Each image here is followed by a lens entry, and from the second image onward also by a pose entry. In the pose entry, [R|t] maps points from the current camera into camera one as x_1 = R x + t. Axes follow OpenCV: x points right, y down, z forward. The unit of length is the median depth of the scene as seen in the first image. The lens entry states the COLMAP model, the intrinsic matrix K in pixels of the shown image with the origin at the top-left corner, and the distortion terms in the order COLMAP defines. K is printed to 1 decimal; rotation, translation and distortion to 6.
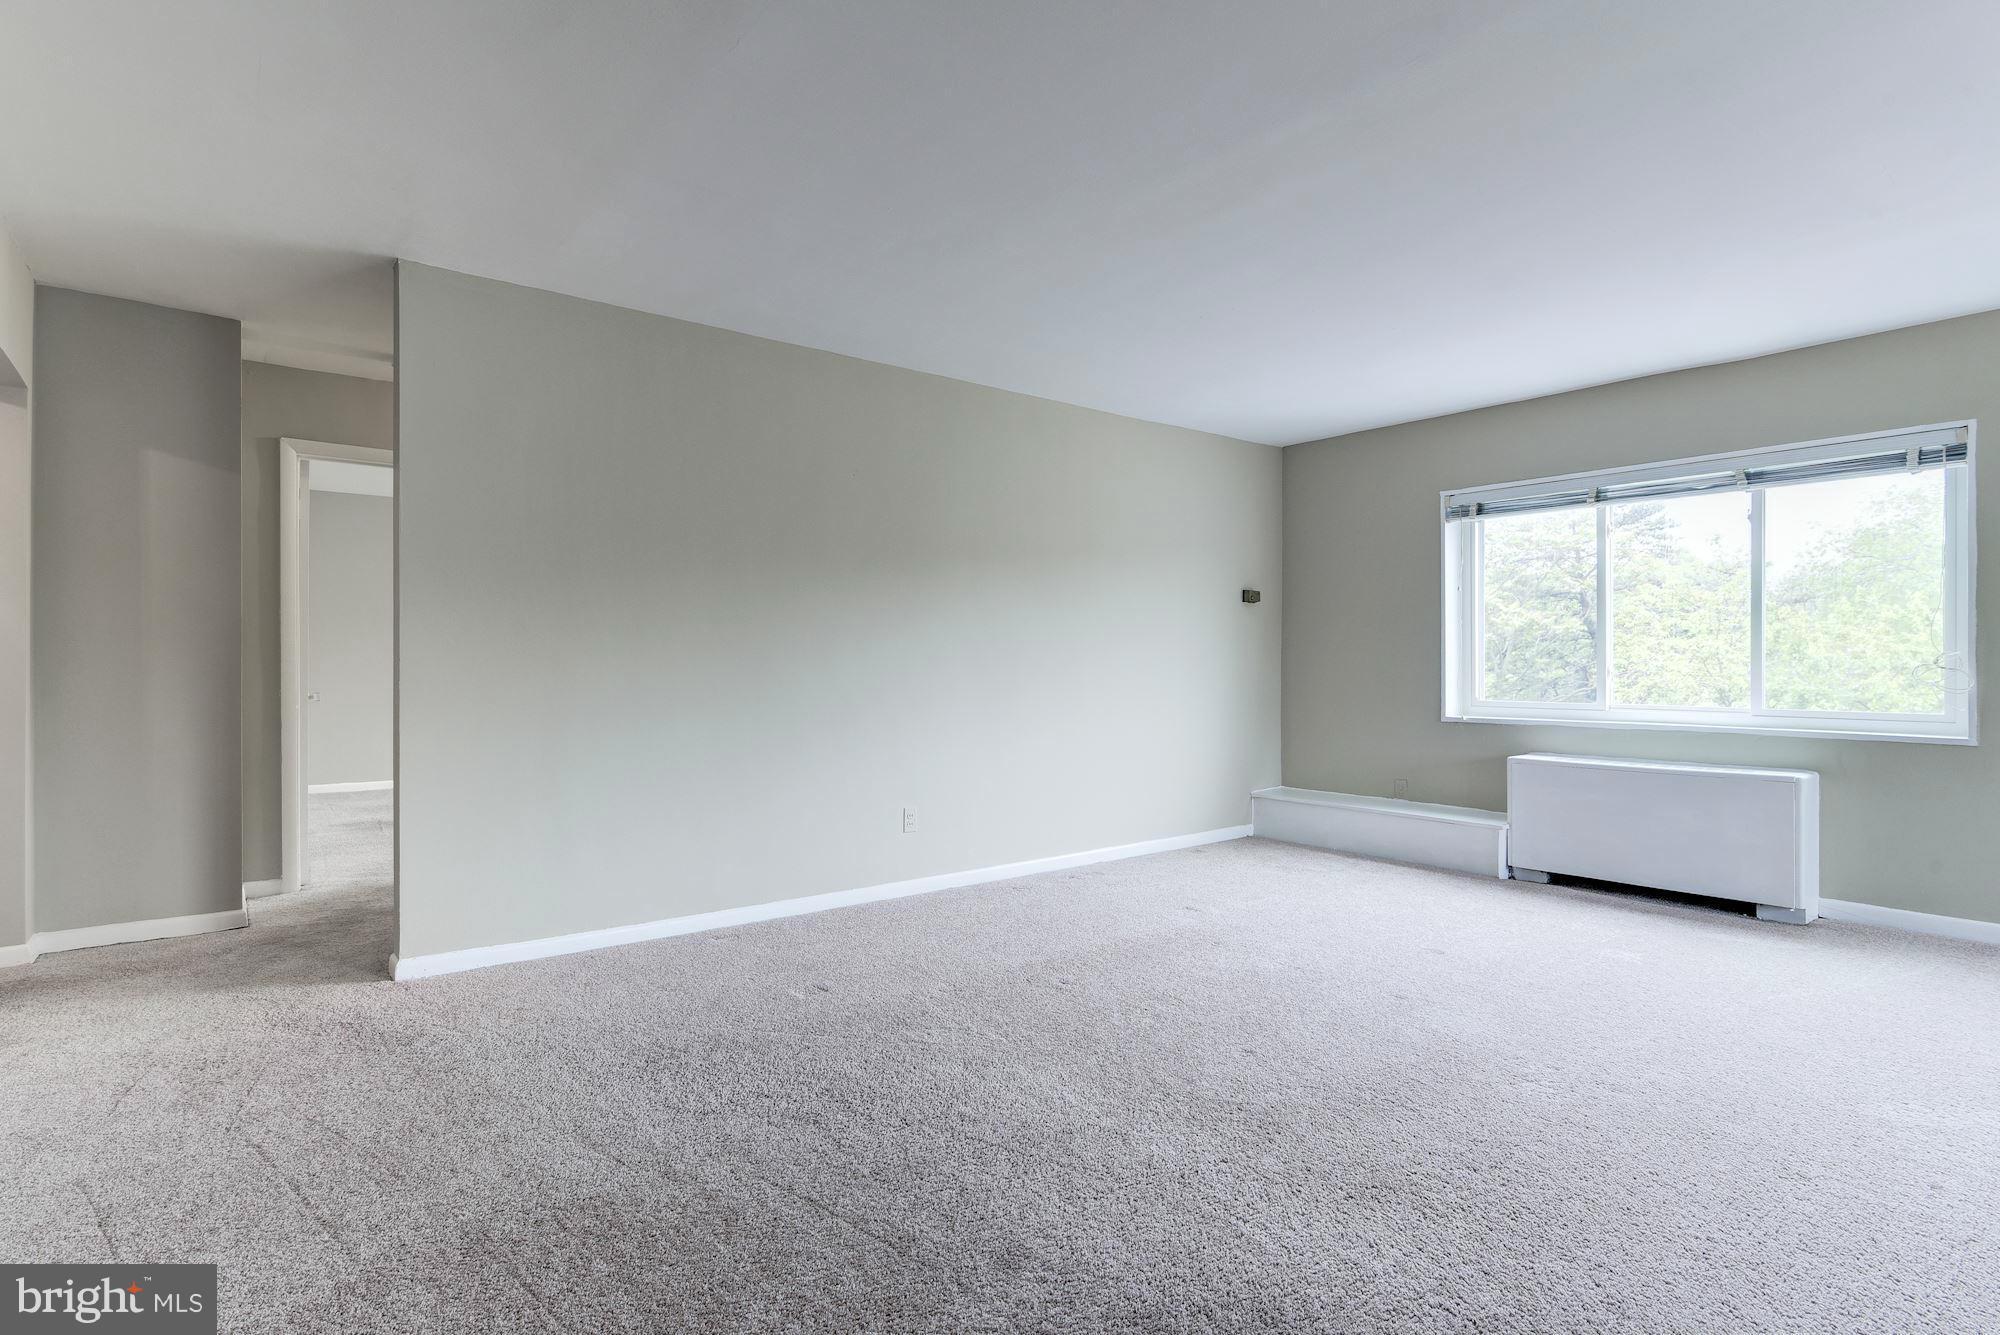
lens RADIAL K [[993.2, 0, 987.2], [0, 993.2, 656.2], [0, 0, 1]] dist [-0.003594, -0.000454]
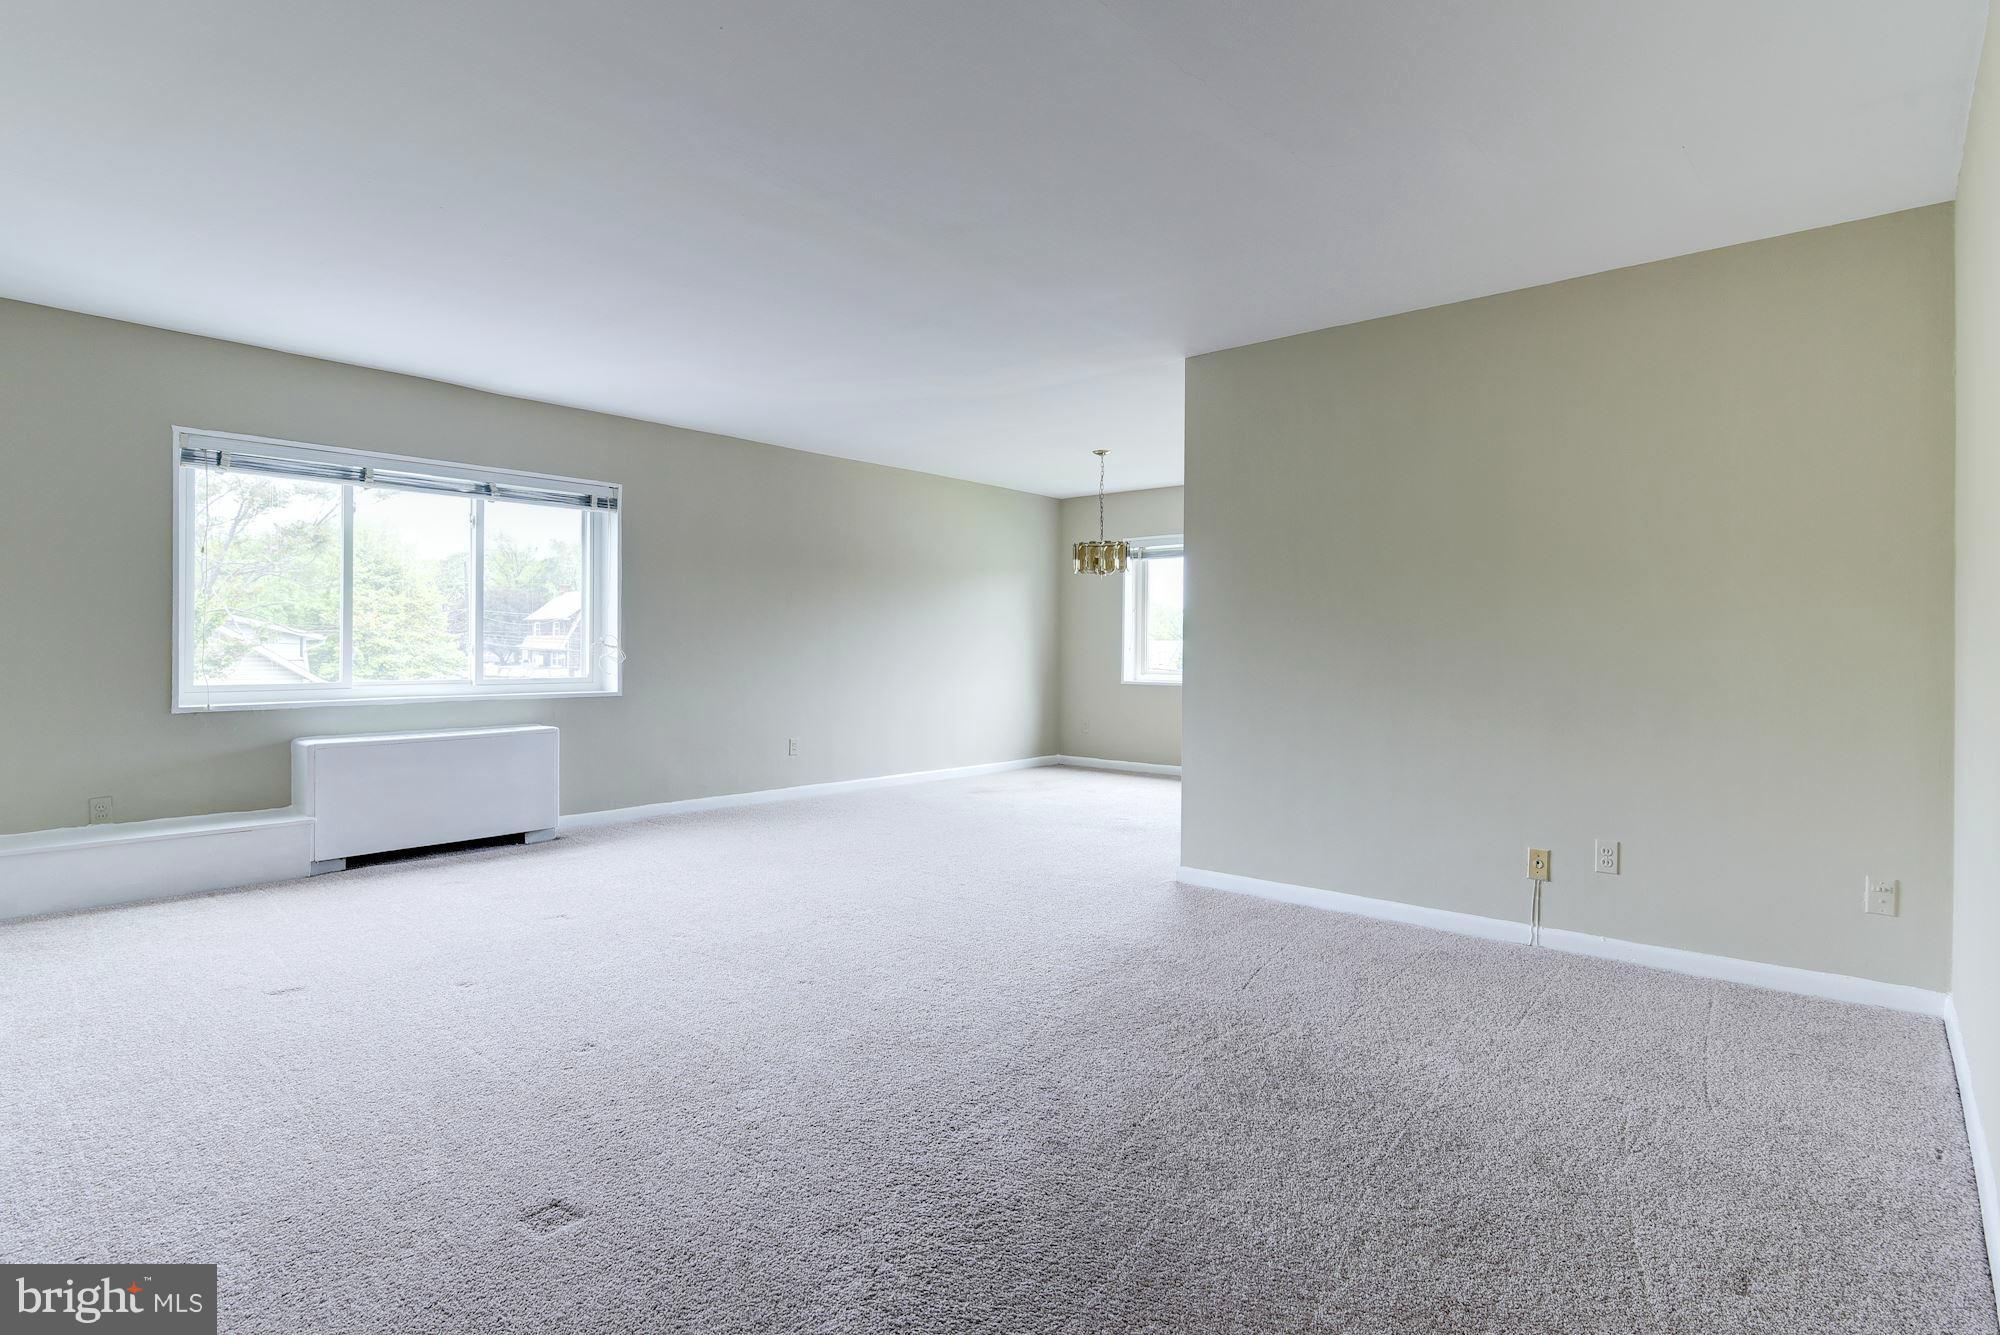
lens RADIAL K [[993.2, 0, 987.2], [0, 993.2, 656.2], [0, 0, 1]] dist [-0.003594, -0.000454]
pose [[-0.169123, -0.007245, 0.985568, -0.520504], [-0.005194, 0.999966, 0.006460, 0.012835], [-0.985581, -0.004027, -0.169154, 0.580650]]
